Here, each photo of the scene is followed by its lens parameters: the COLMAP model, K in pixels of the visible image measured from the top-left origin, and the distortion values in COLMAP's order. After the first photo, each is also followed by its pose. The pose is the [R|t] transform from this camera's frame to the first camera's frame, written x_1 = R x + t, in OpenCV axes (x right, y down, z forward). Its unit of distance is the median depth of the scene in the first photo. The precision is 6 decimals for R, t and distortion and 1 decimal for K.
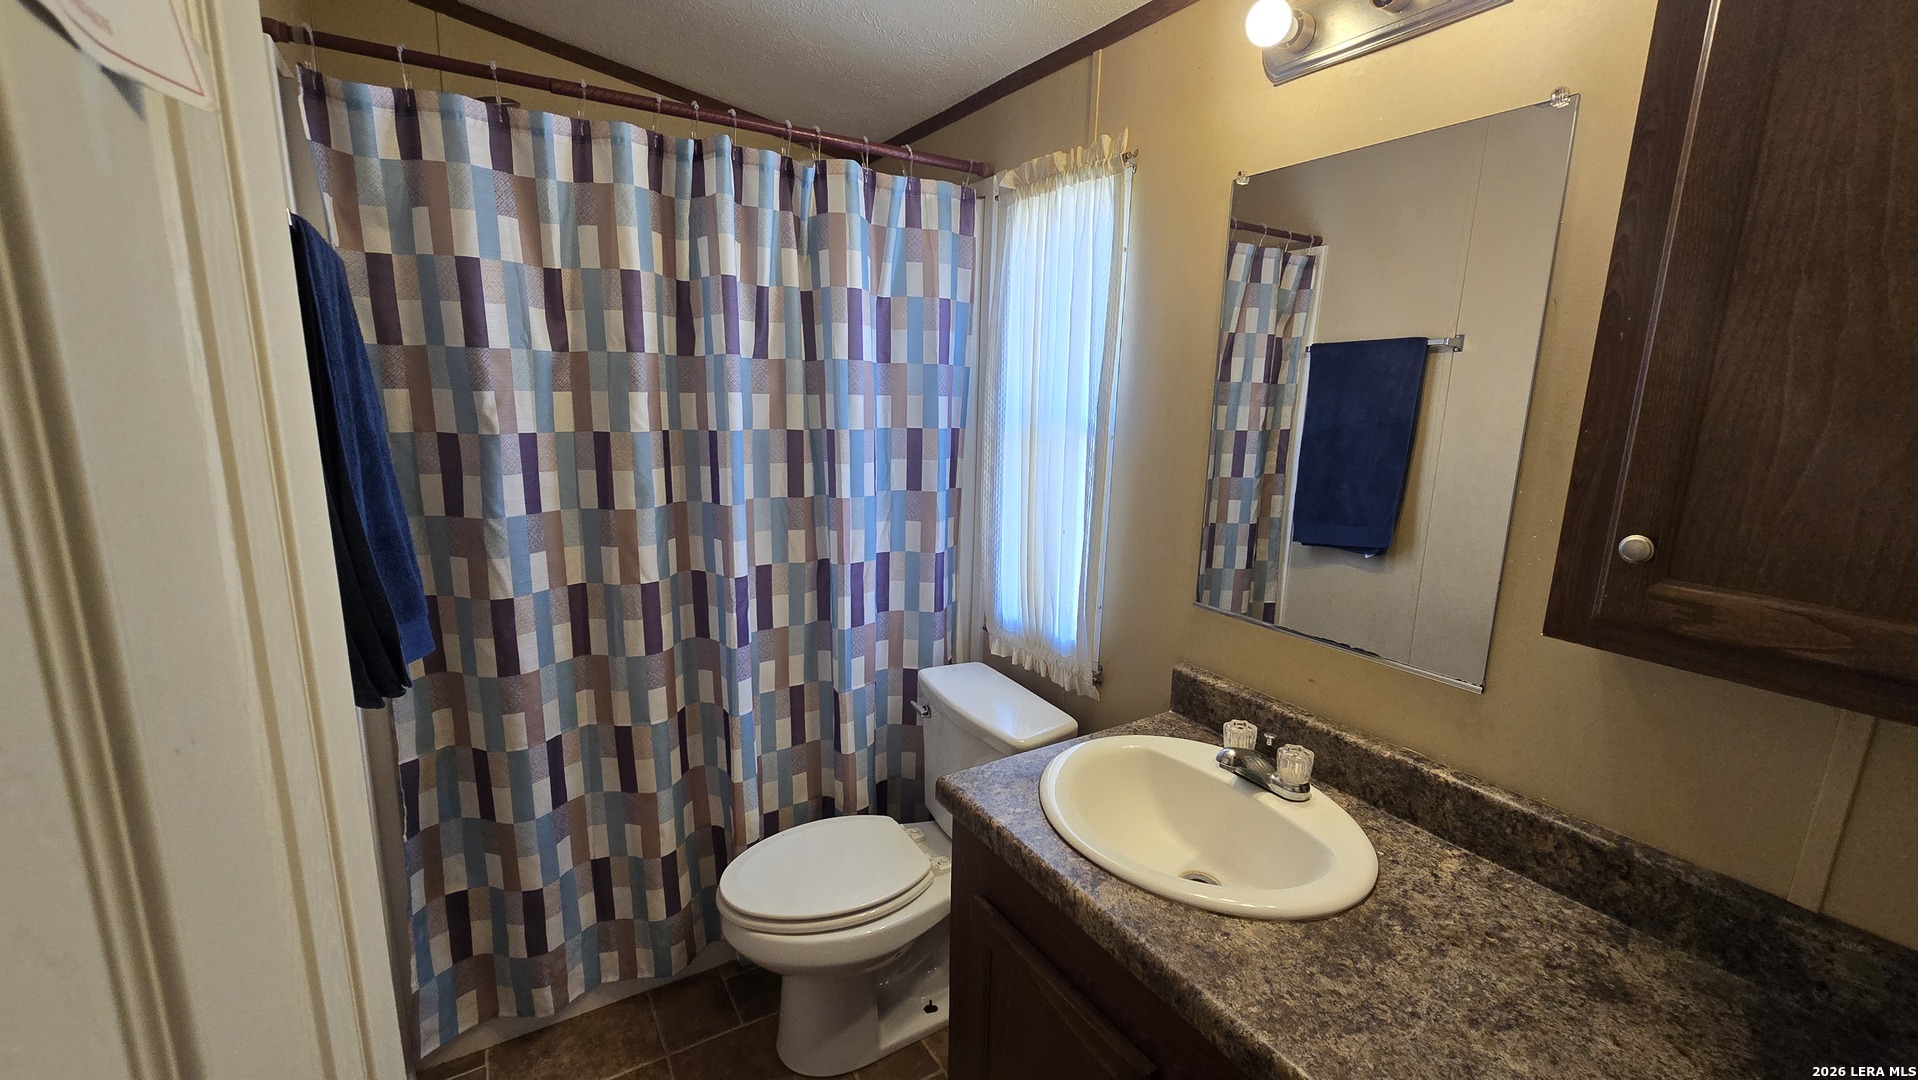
lens RADIAL K [[788.2, 0, 946.6], [0, 788.2, 543.5], [0, 0, 1]] dist [-0.000677, 0.000136]
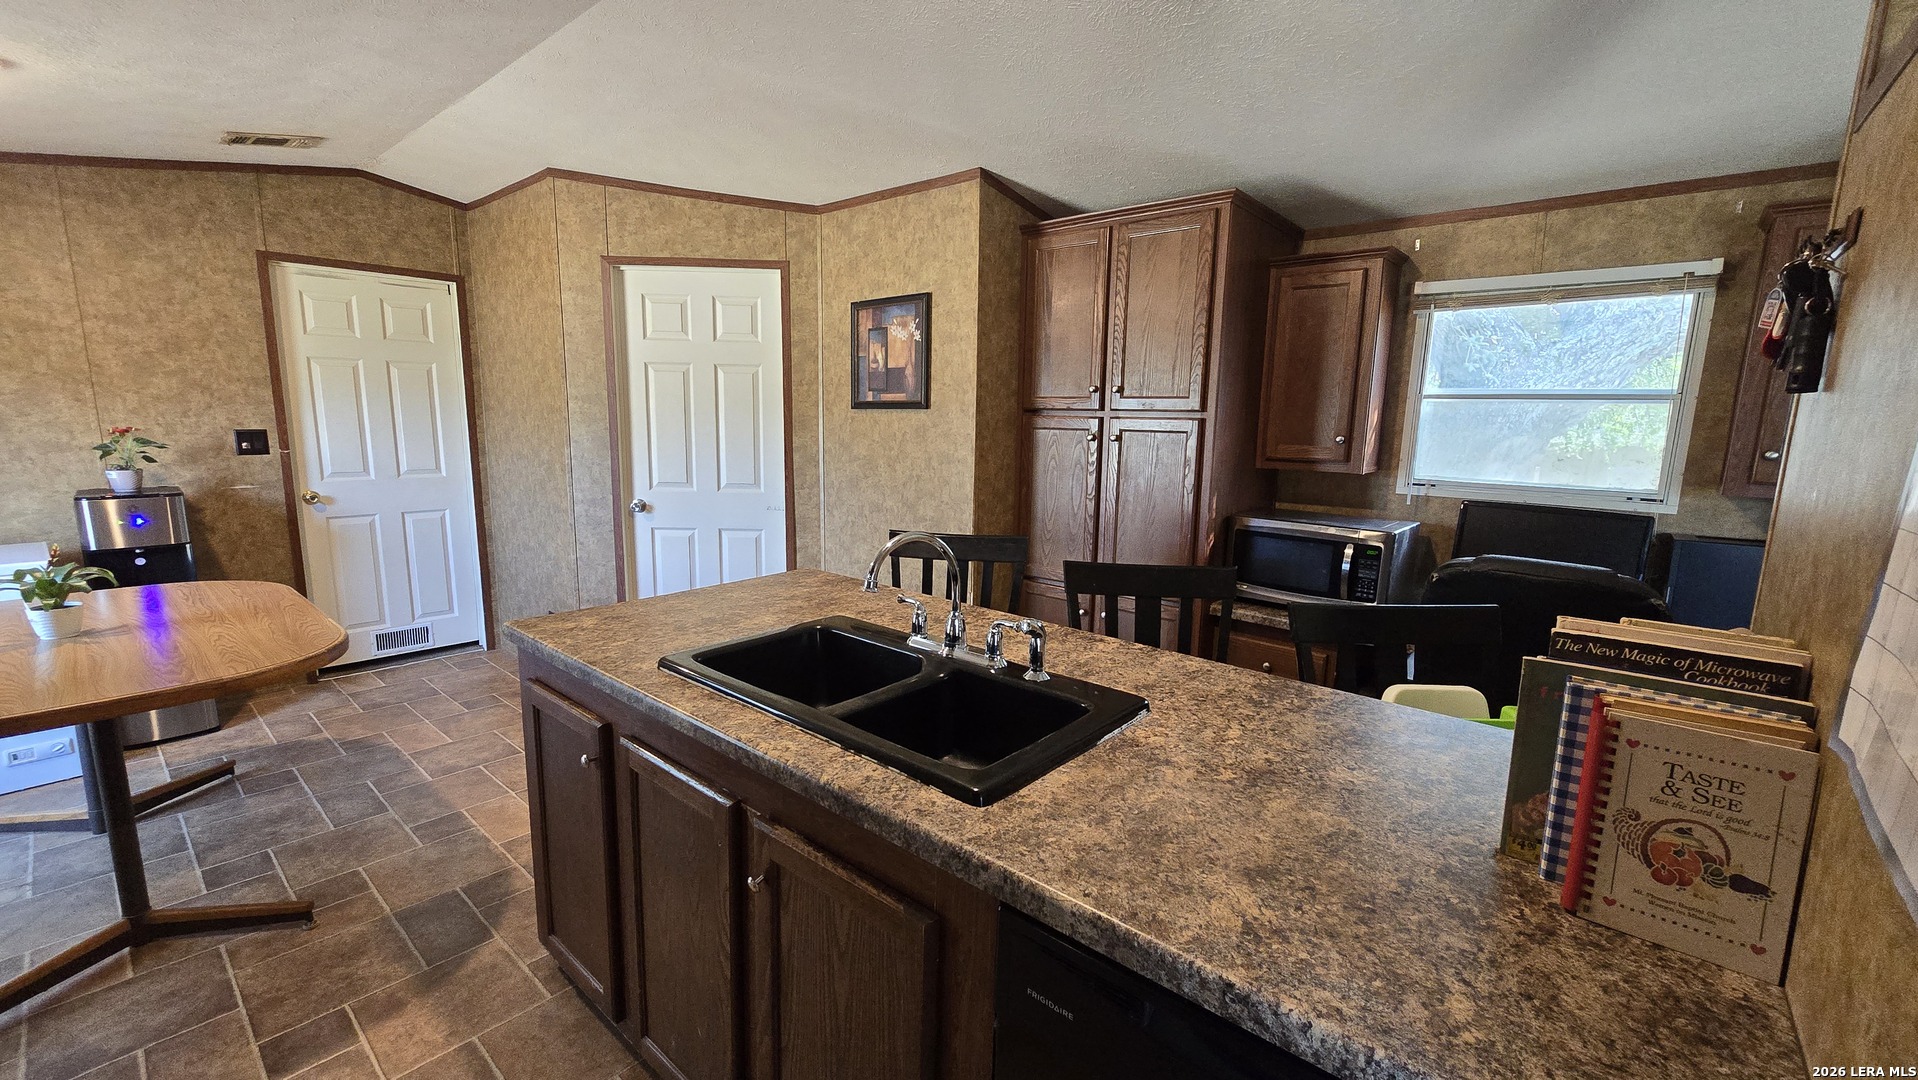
lens RADIAL K [[788.2, 0, 956.6], [0, 788.2, 549.0], [0, 0, 1]] dist [-0.000677, 0.000136]
pose [[-0.951006, 0.020790, -0.308474, 1.497502], [-0.091986, 0.933527, 0.346504, -0.161556], [0.295172, 0.357903, -0.885878, 1.607366]]
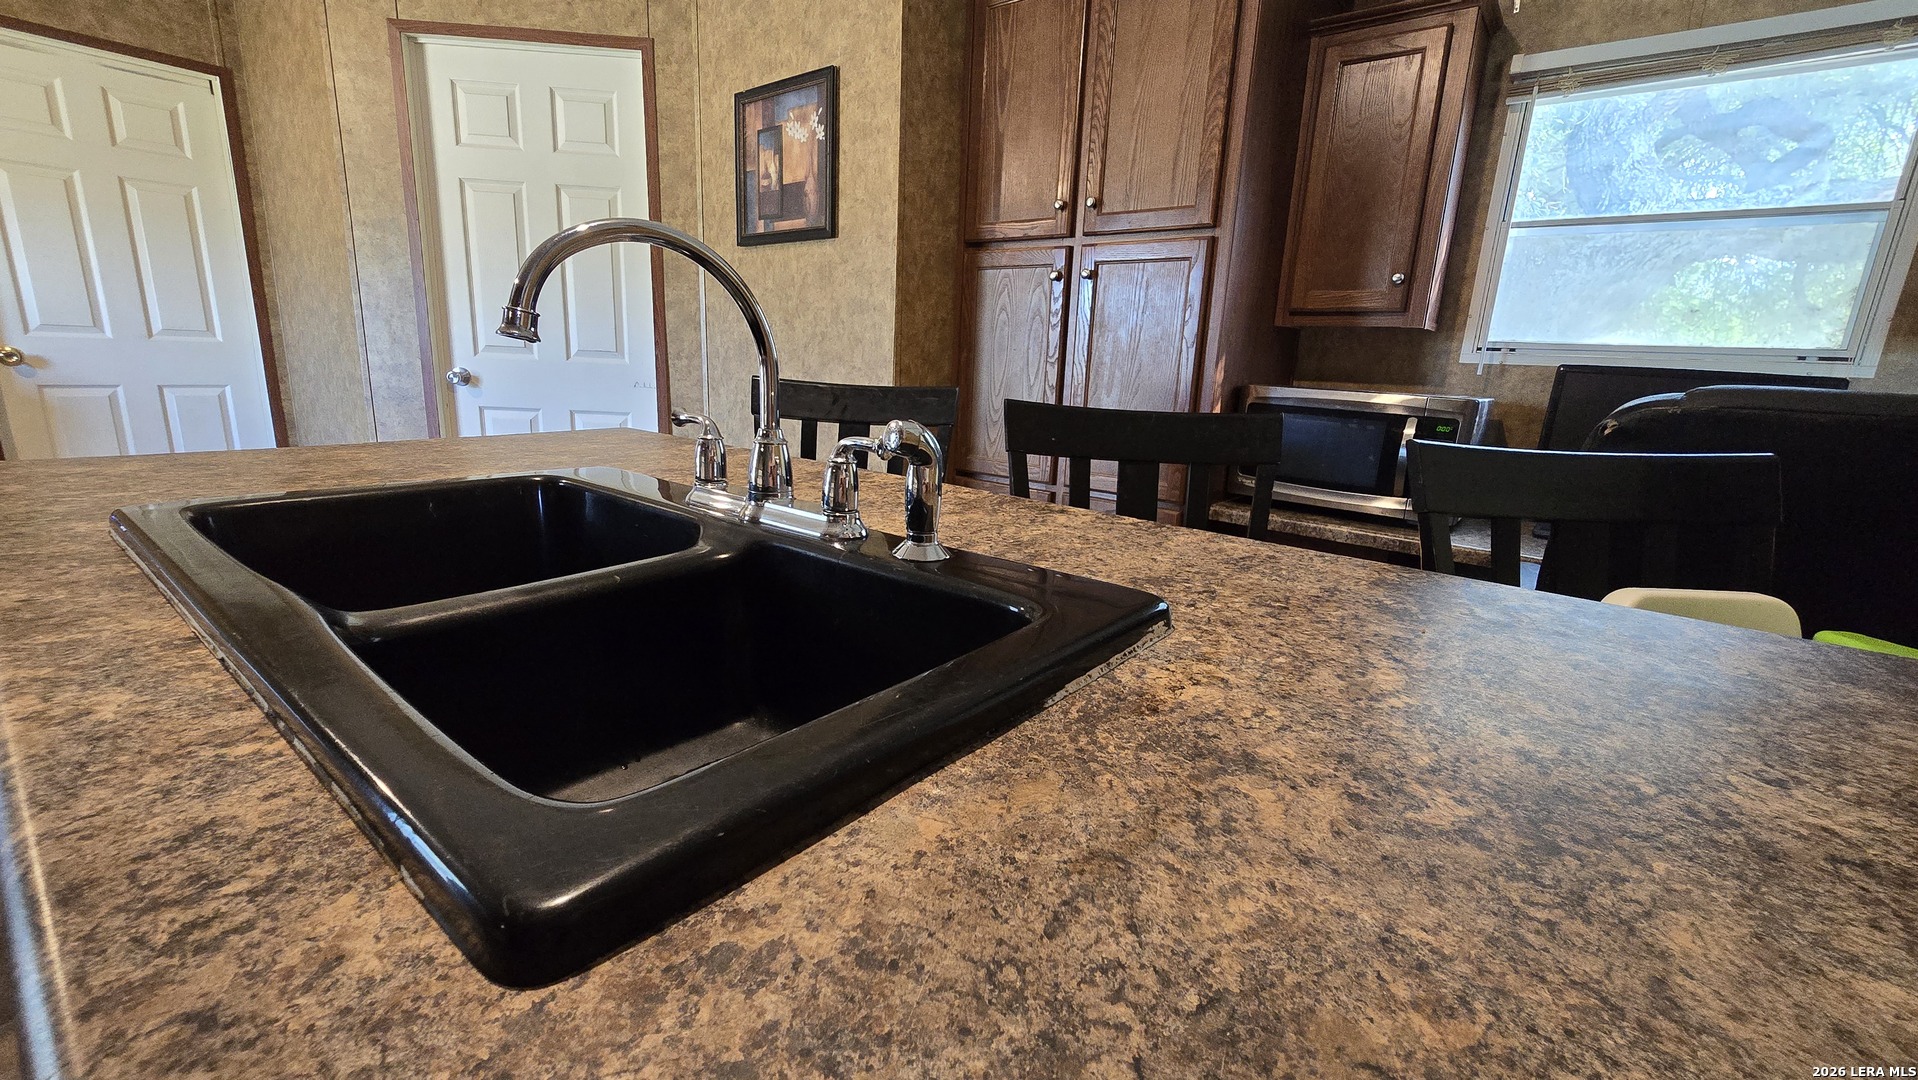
lens RADIAL K [[788.2, 0, 953.6], [0, 788.2, 545.9], [0, 0, 1]] dist [-0.000677, 0.000136]
pose [[-0.937253, 0.026867, -0.347613, 1.062484], [-0.123020, 0.907414, 0.401827, 0.336093], [0.326225, 0.419377, -0.847172, 0.929029]]
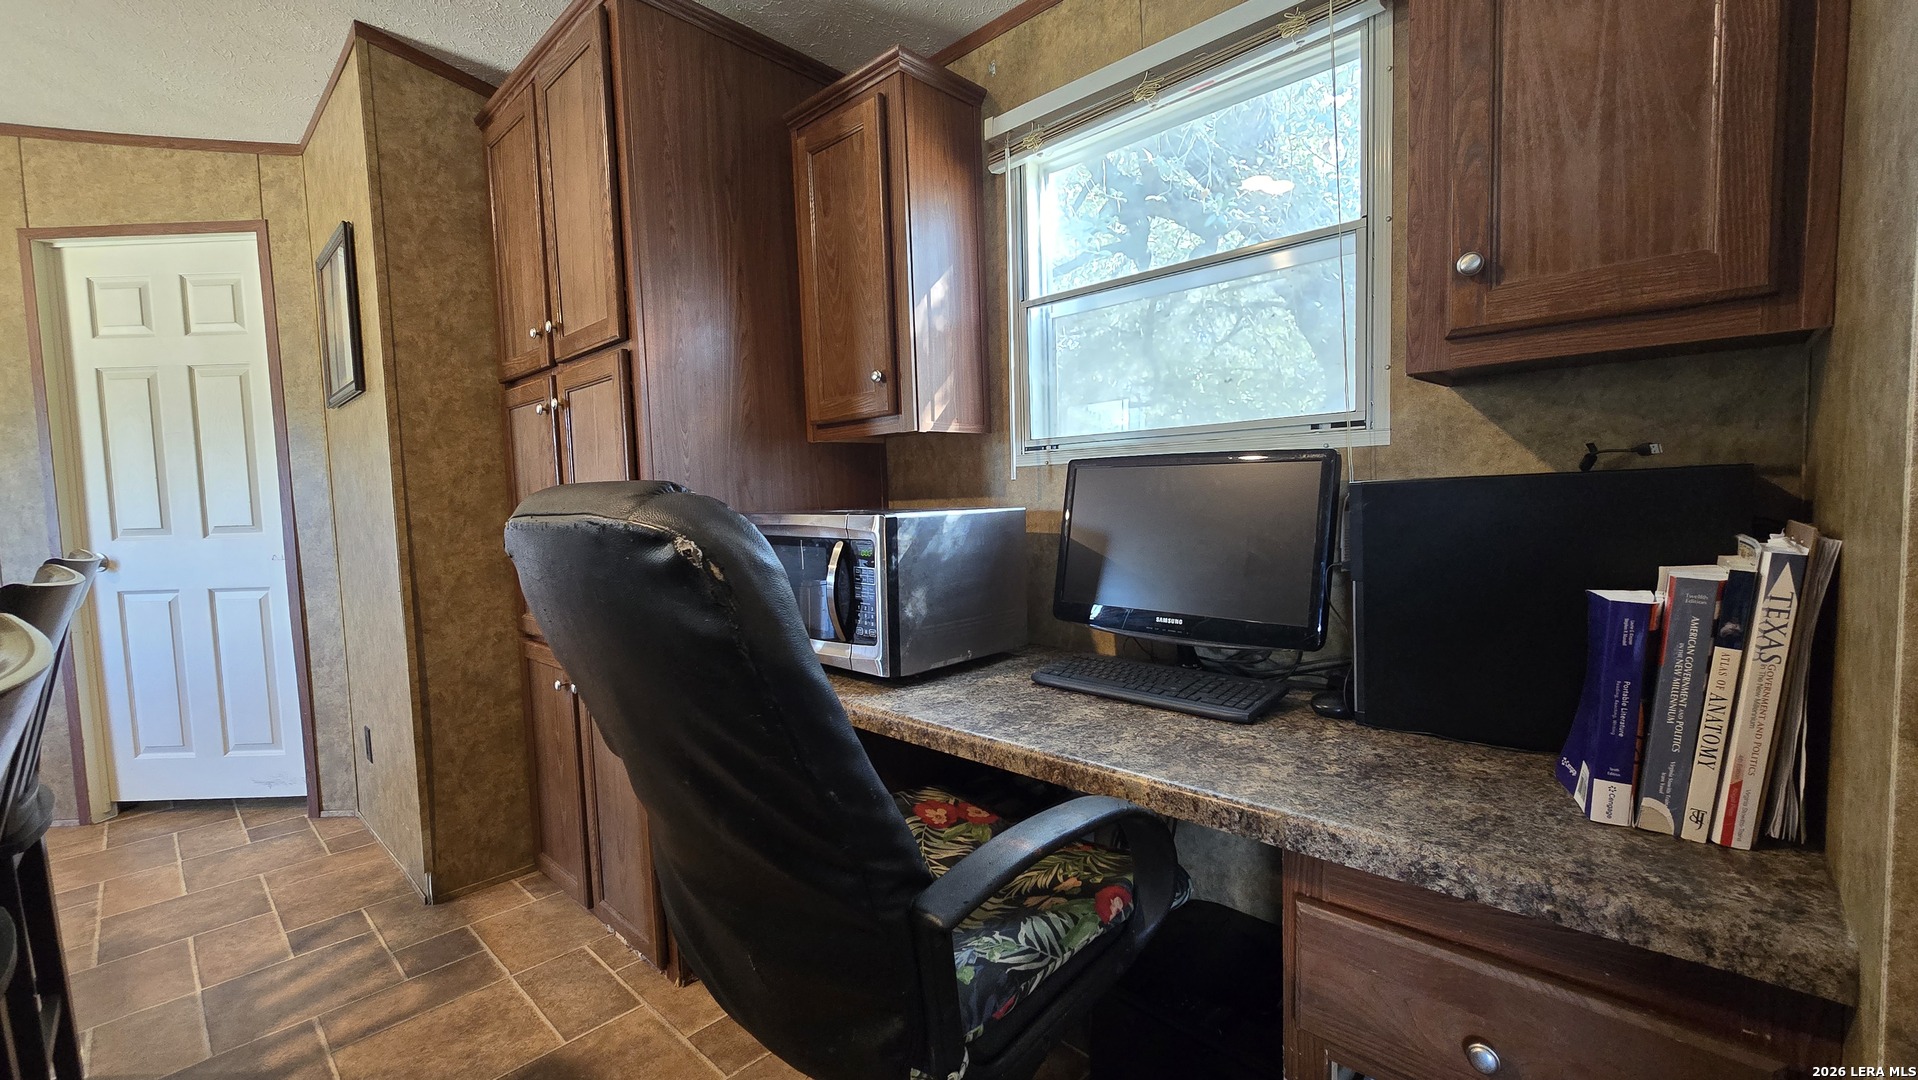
lens RADIAL K [[788.2, 0, 965.9], [0, 788.2, 559.6], [0, 0, 1]] dist [-0.000677, 0.000136]
pose [[-0.965616, 0.035224, -0.257577, -0.693488], [-0.033411, 0.965748, 0.257322, 0.321515], [0.257818, 0.257081, -0.931364, 1.042409]]
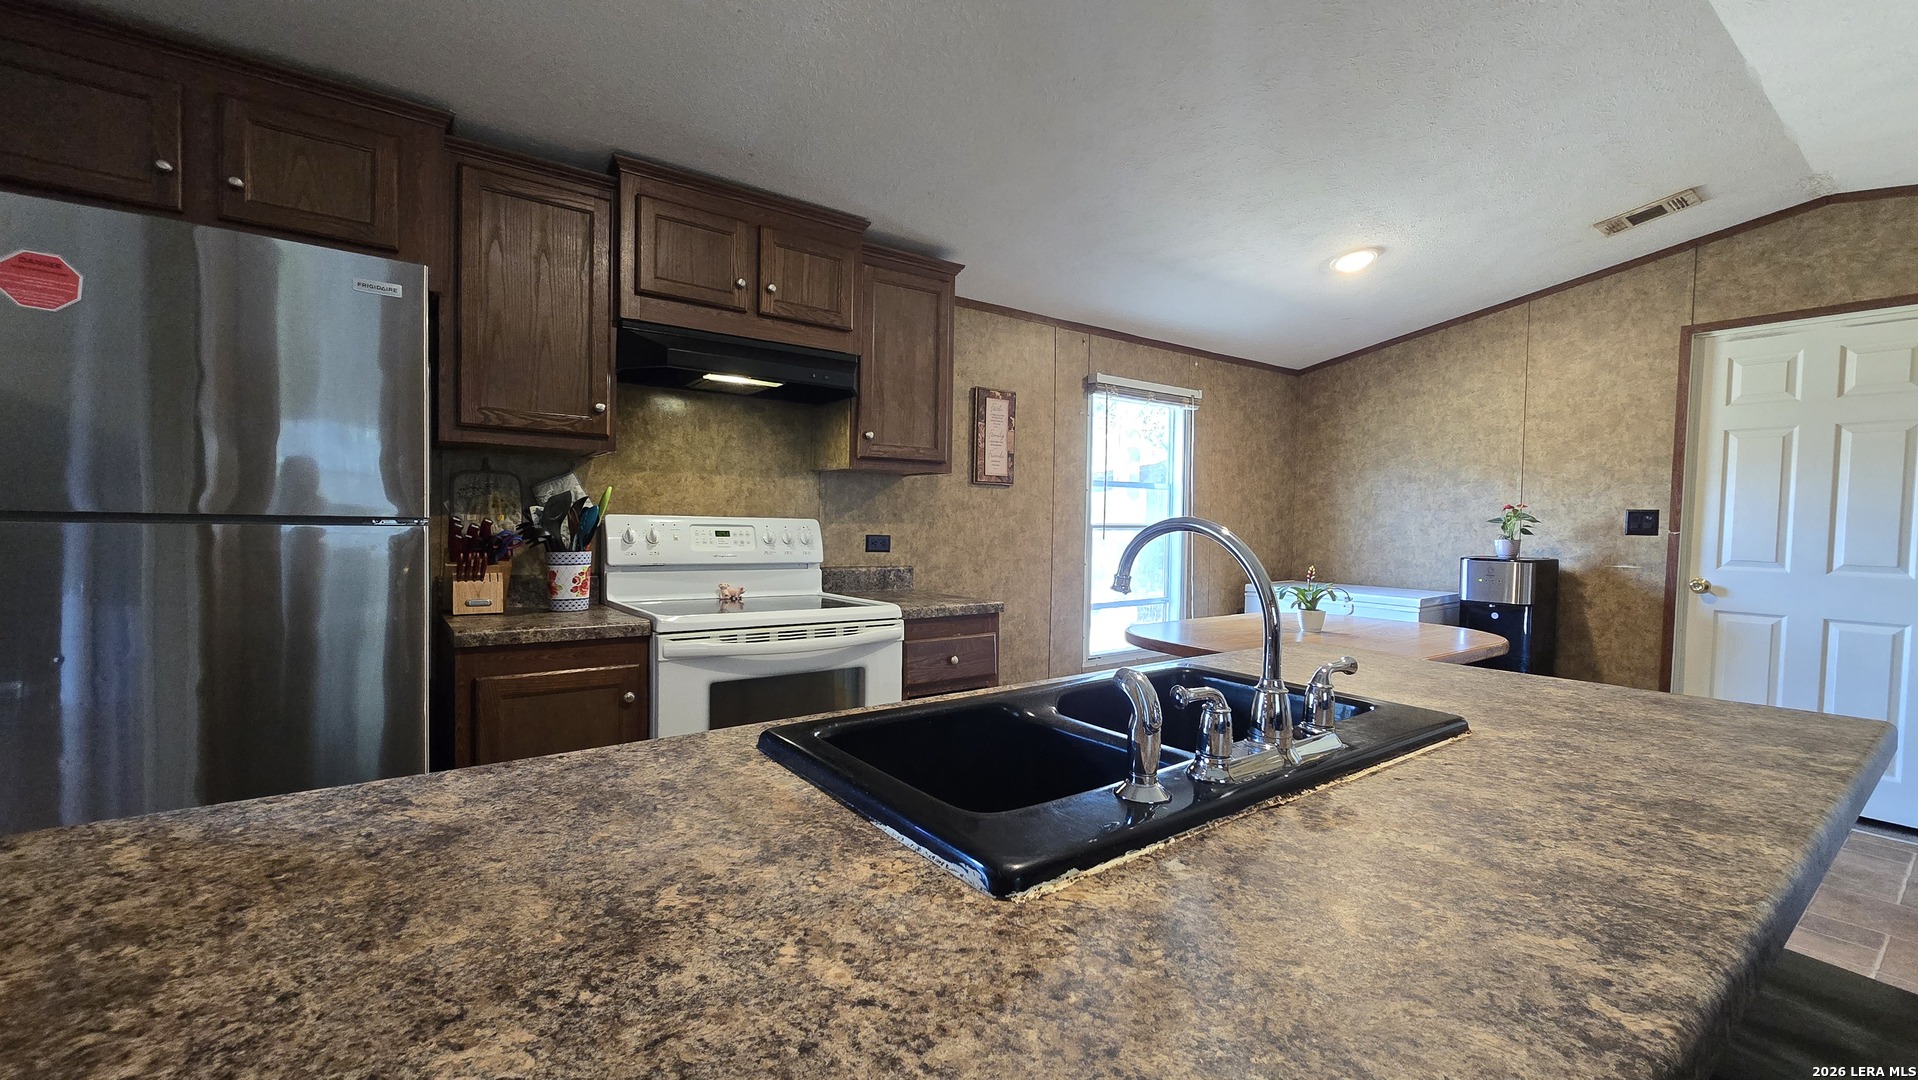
lens RADIAL K [[788.2, 0, 954.3], [0, 788.2, 547.1], [0, 0, 1]] dist [-0.000677, 0.000136]
pose [[-0.086082, -0.054223, 0.994811, 0.009731], [0.175269, 0.982121, 0.068698, 0.304200], [-0.980750, 0.180273, -0.075040, 0.479349]]
